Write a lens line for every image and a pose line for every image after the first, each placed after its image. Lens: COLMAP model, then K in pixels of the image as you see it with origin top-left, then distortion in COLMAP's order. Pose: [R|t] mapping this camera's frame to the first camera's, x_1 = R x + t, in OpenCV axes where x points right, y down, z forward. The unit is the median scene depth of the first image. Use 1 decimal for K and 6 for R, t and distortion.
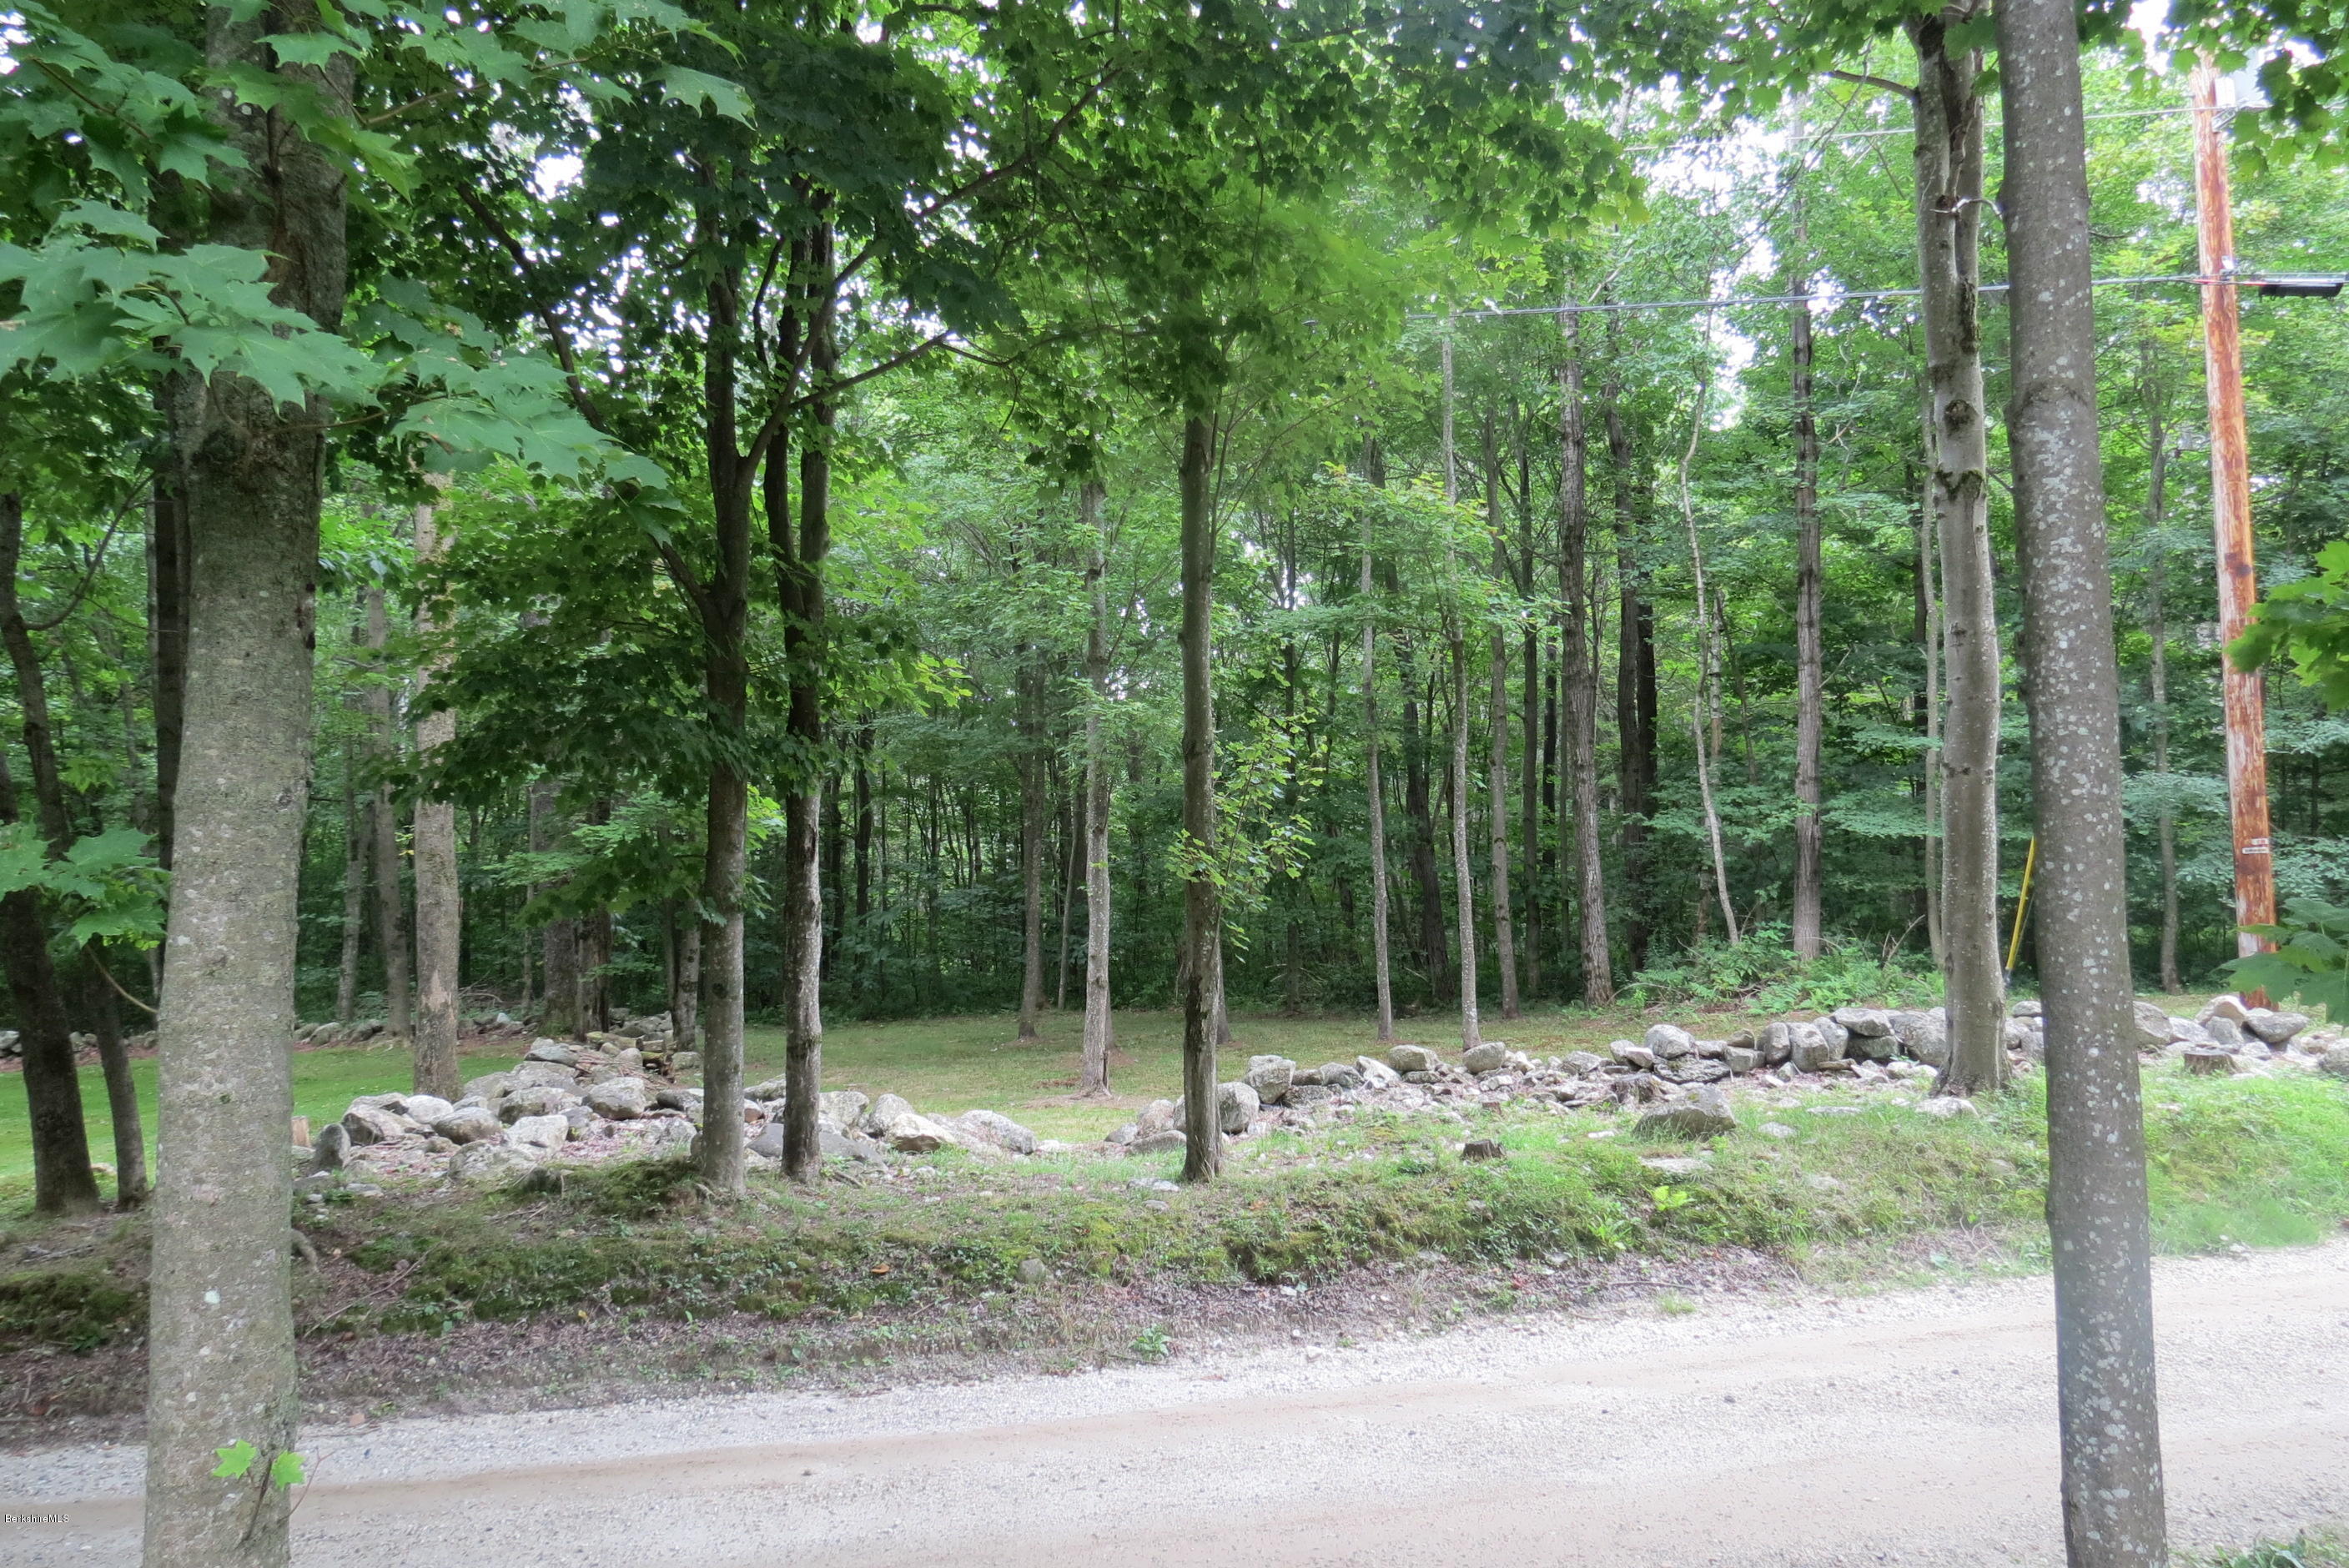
lens RADIAL K [[1654.5, 0, 1177.2], [0, 1654.5, 784.7], [0, 0, 1]] dist [-0.048959, 0.017748]
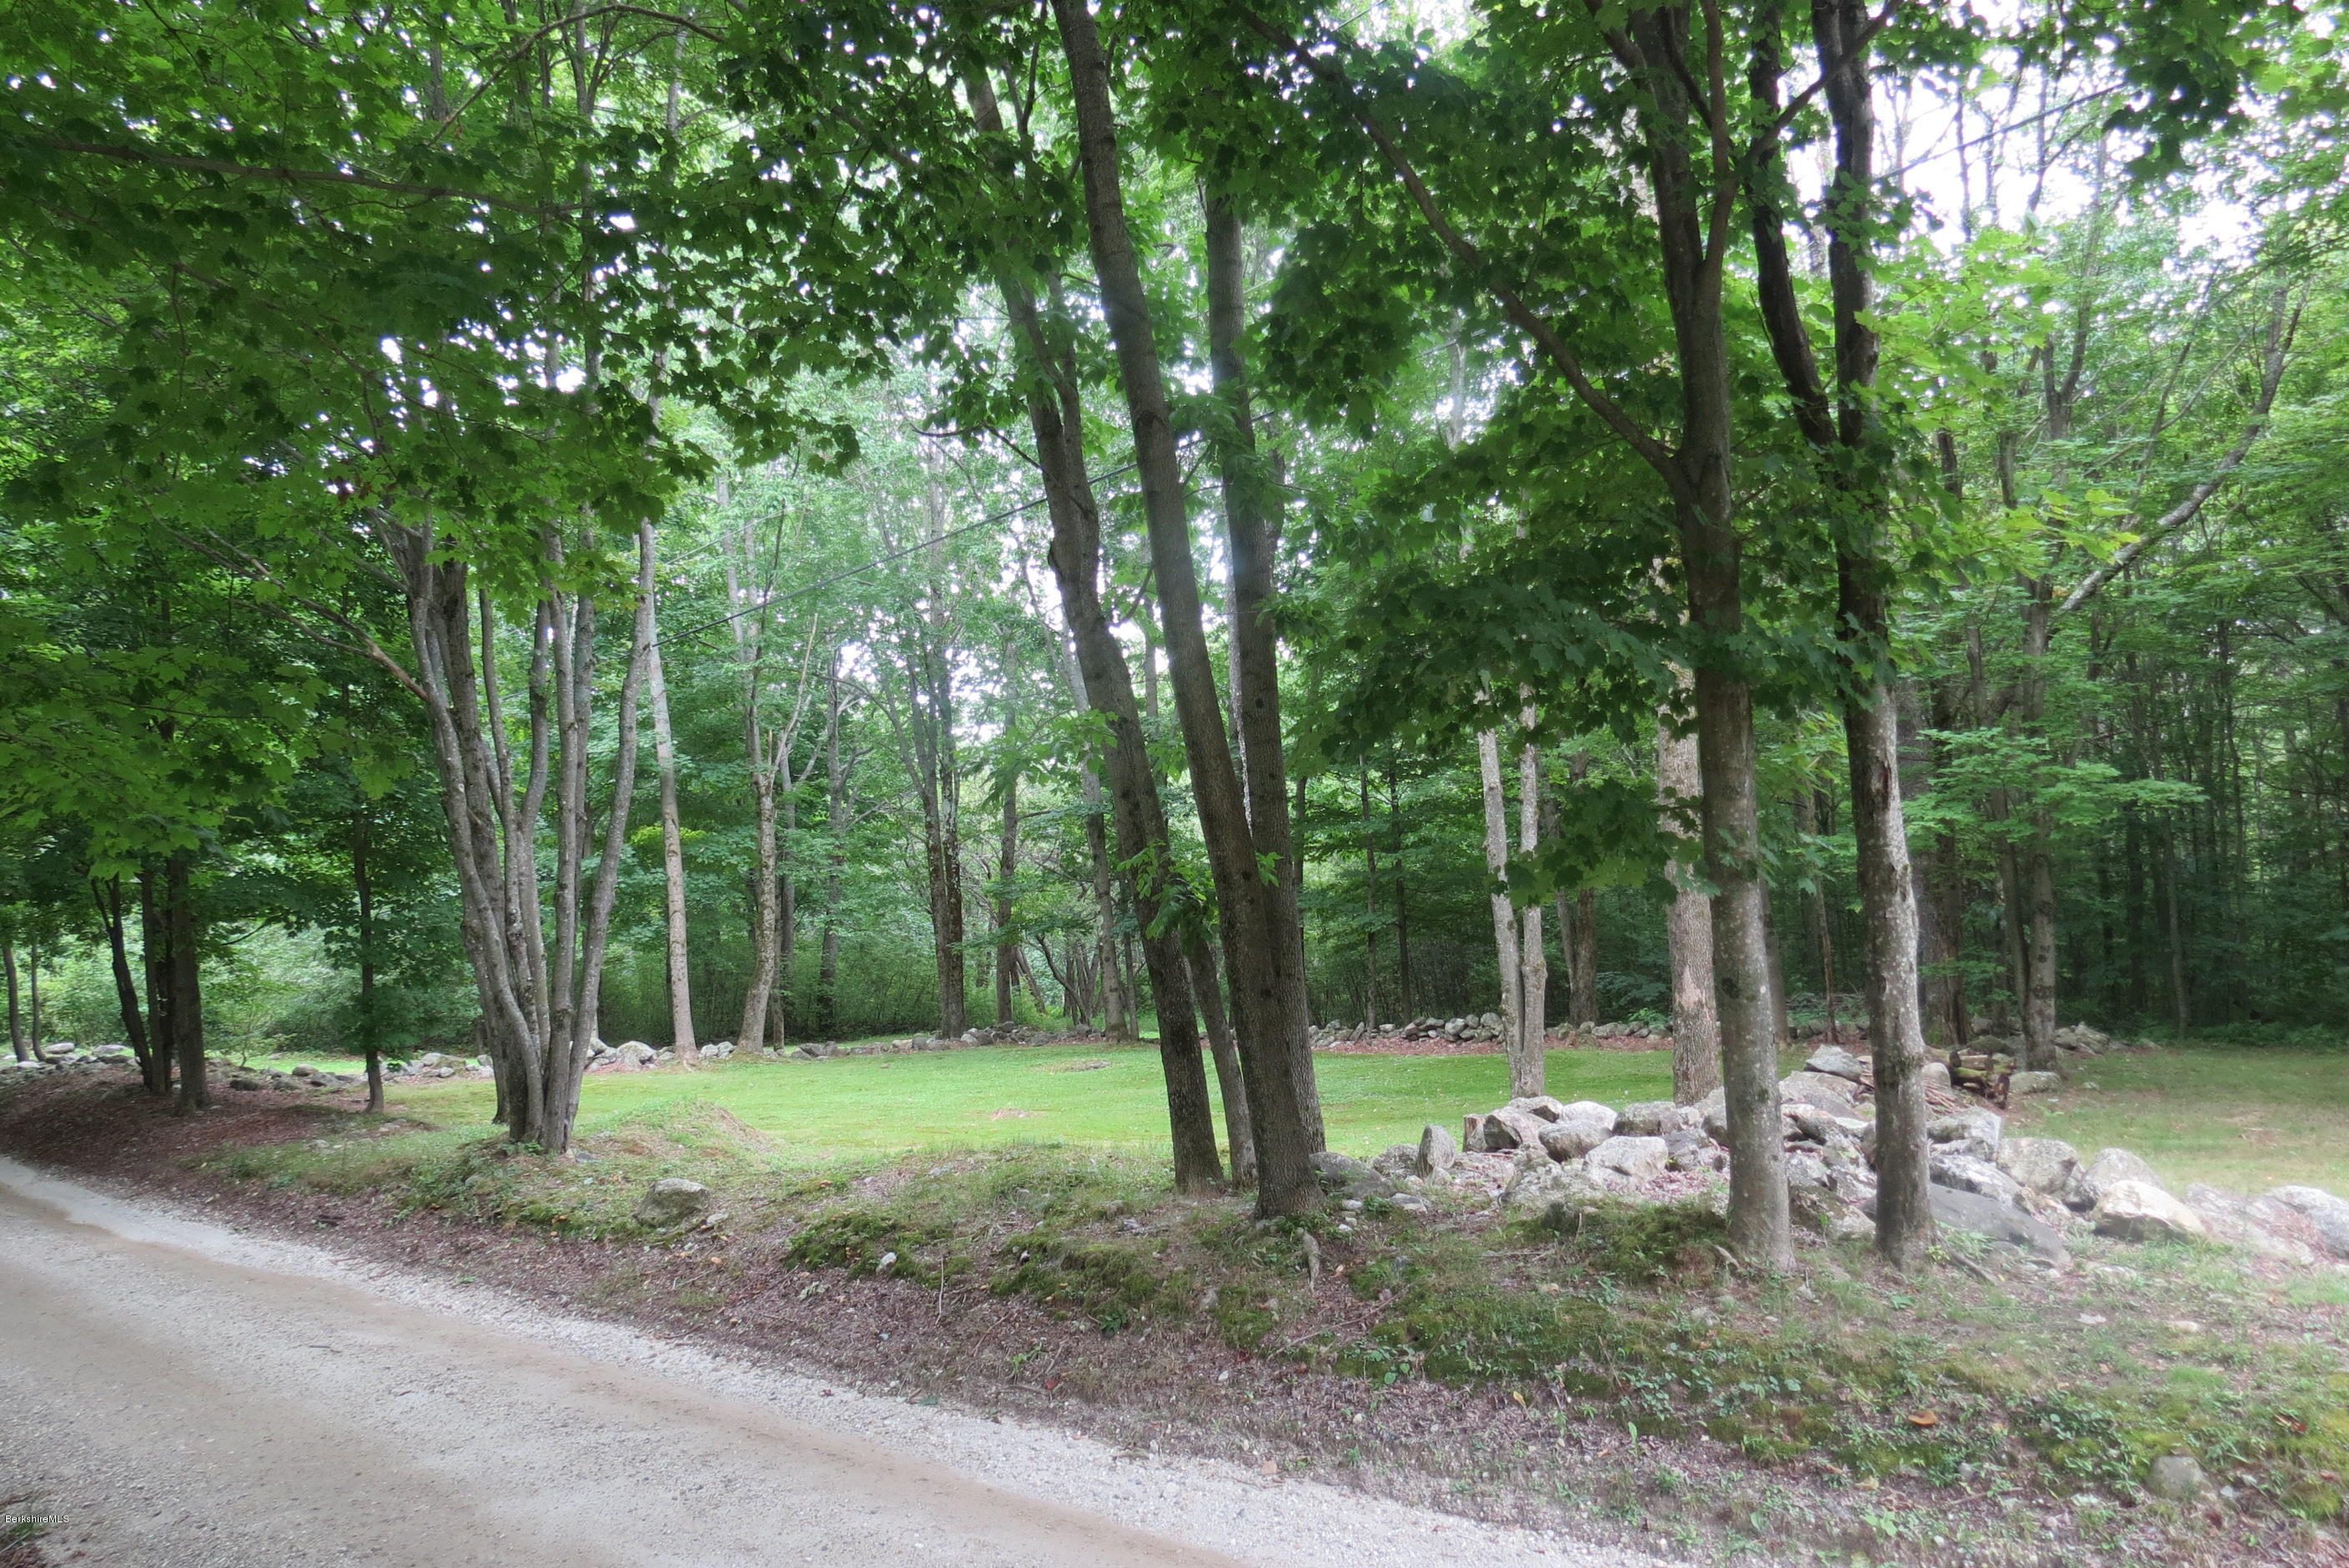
lens RADIAL K [[1654.5, 0, 1168.2], [0, 1654.5, 776.9], [0, 0, 1]] dist [-0.048959, 0.017748]
pose [[0.631863, -0.070625, -0.771855, 0.145657], [0.064791, 0.997167, -0.038202, 0.045148], [0.772367, -0.025871, 0.634650, 0.360122]]
